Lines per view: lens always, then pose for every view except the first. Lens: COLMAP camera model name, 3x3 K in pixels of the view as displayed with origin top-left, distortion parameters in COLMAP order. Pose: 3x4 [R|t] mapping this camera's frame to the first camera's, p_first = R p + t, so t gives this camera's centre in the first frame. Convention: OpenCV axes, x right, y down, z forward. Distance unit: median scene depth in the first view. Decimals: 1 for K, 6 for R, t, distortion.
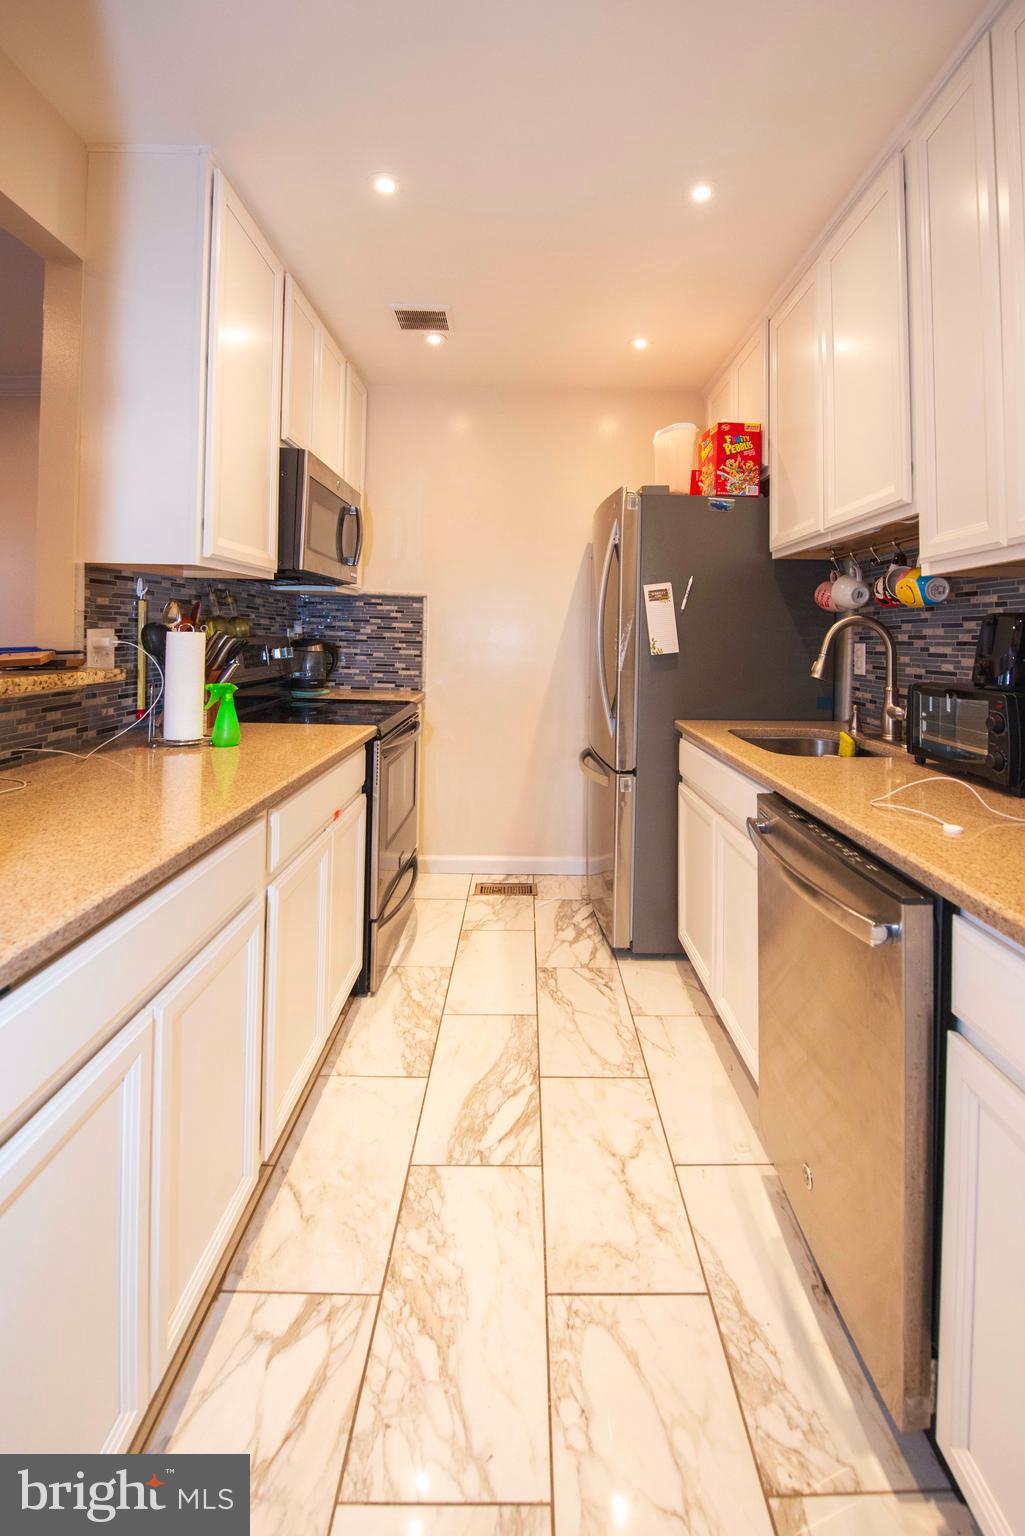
lens RADIAL K [[707.2, 0, 504.3], [0, 707.2, 766.2], [0, 0, 1]] dist [-0.017729, -0.000383]
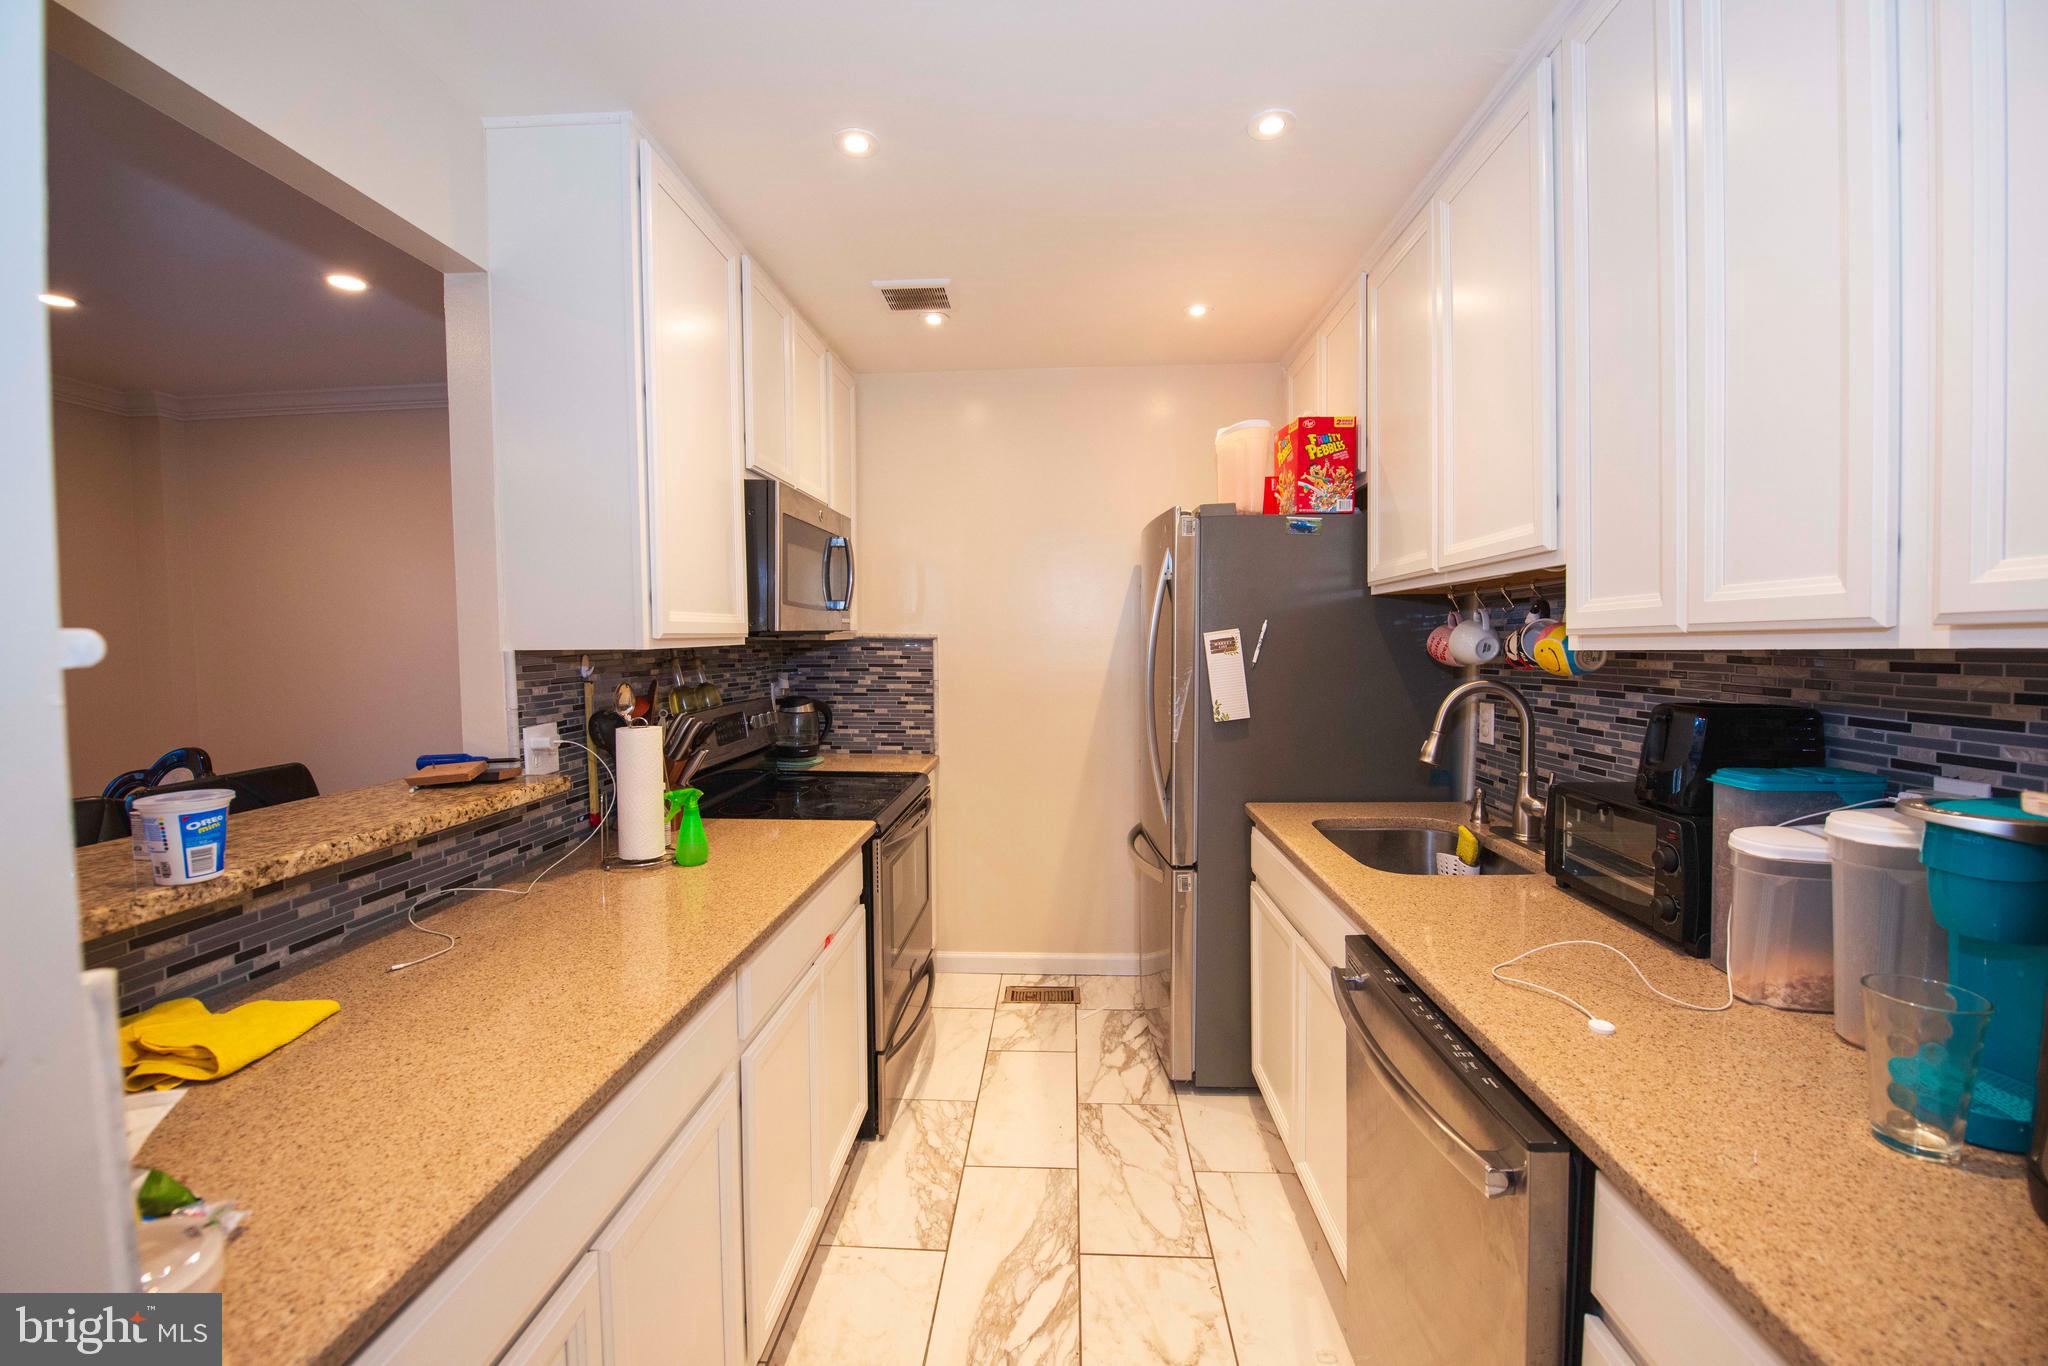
lens RADIAL K [[807.2, 0, 1032.1], [0, 807.2, 679.6], [0, 0, 1]] dist [-0.015869, -0.002414]
pose [[0.997364, -0.021653, -0.069249, 0.068824], [0.025365, 0.998263, 0.053184, -0.263702], [0.067978, -0.054800, 0.996181, 0.088423]]
